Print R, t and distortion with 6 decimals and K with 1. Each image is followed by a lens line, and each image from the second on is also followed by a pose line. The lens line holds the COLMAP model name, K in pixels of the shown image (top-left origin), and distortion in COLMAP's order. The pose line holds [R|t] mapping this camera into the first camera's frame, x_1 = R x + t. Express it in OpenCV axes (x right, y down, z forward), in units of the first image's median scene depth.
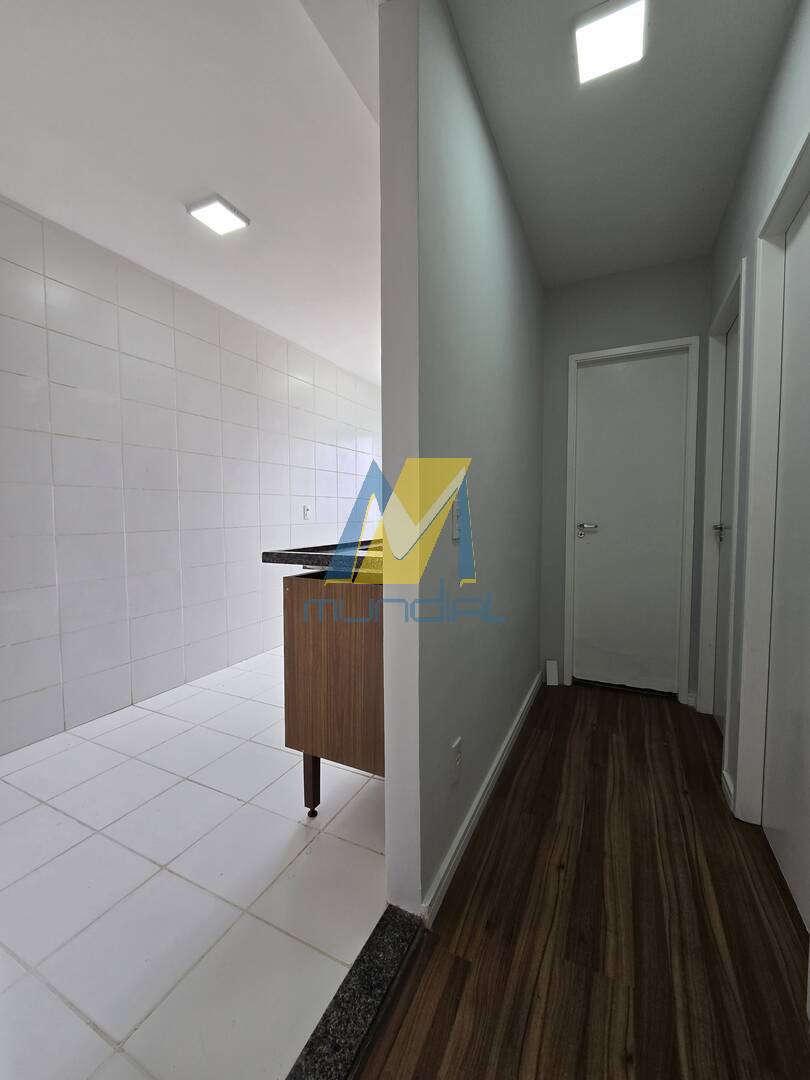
lens RADIAL K [[440.6, 0, 399.2], [0, 440.6, 539.0], [0, 0, 1]] dist [-0.001057, -0.000555]
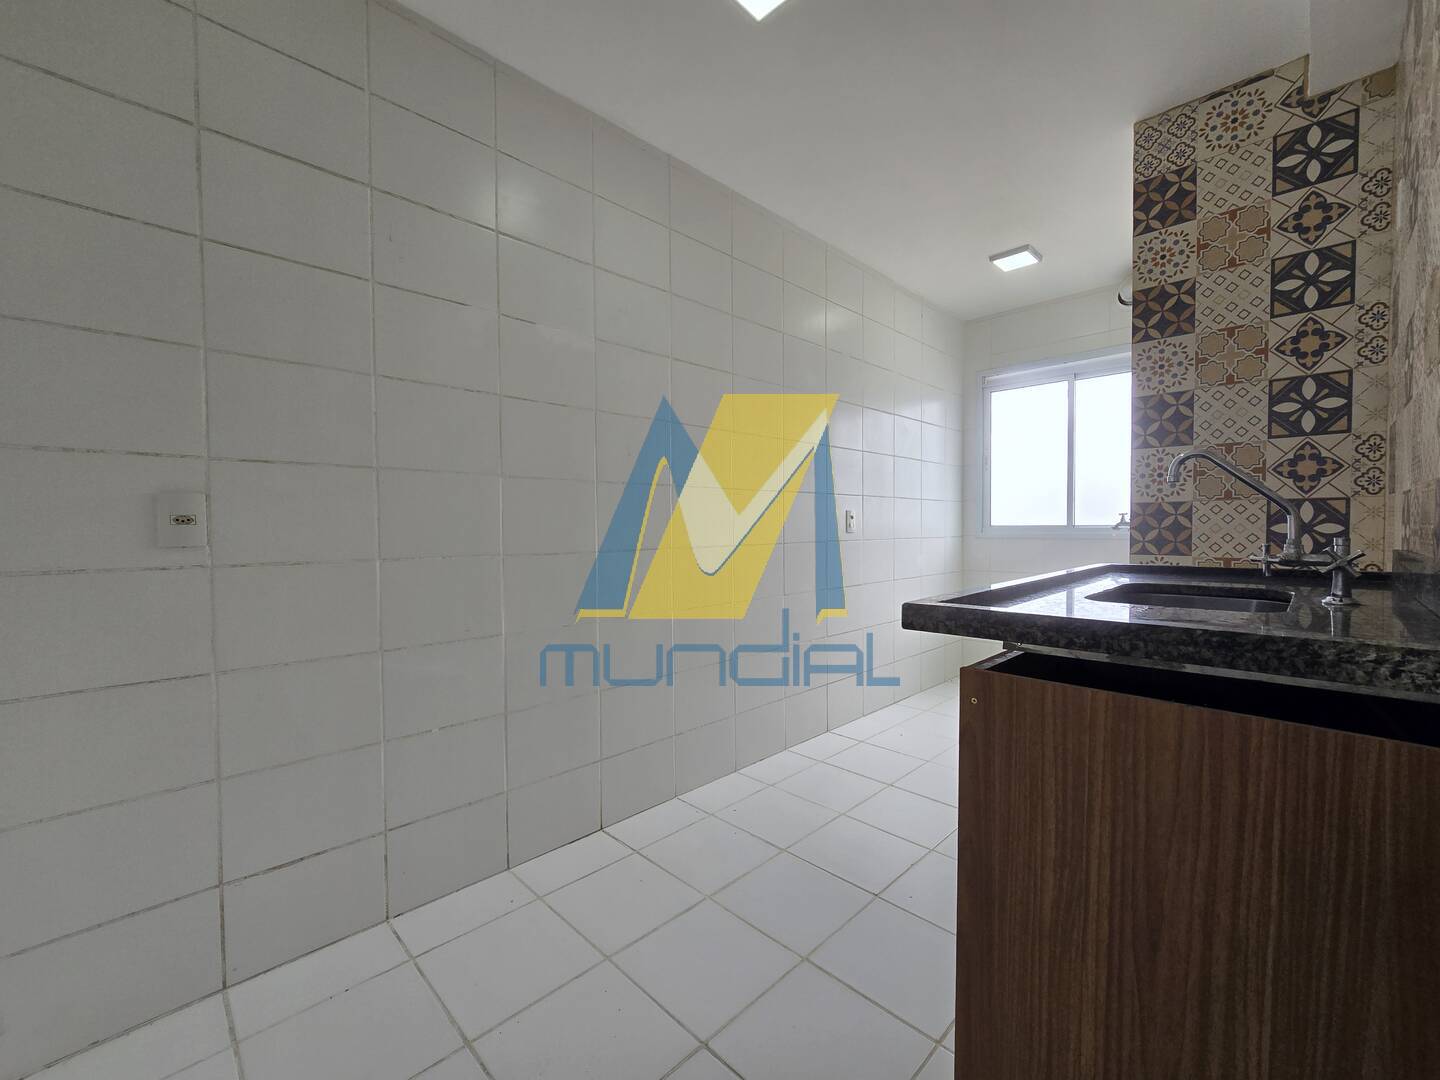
lens RADIAL K [[587.5, 0, 715.4], [0, 587.5, 543.2], [0, 0, 1]] dist [-0.001057, -0.000555]
pose [[0.947873, 0.006444, -0.318584, -0.284281], [-0.016171, 0.999480, -0.027896, -0.010255], [0.318239, 0.031593, 0.947484, 0.378773]]
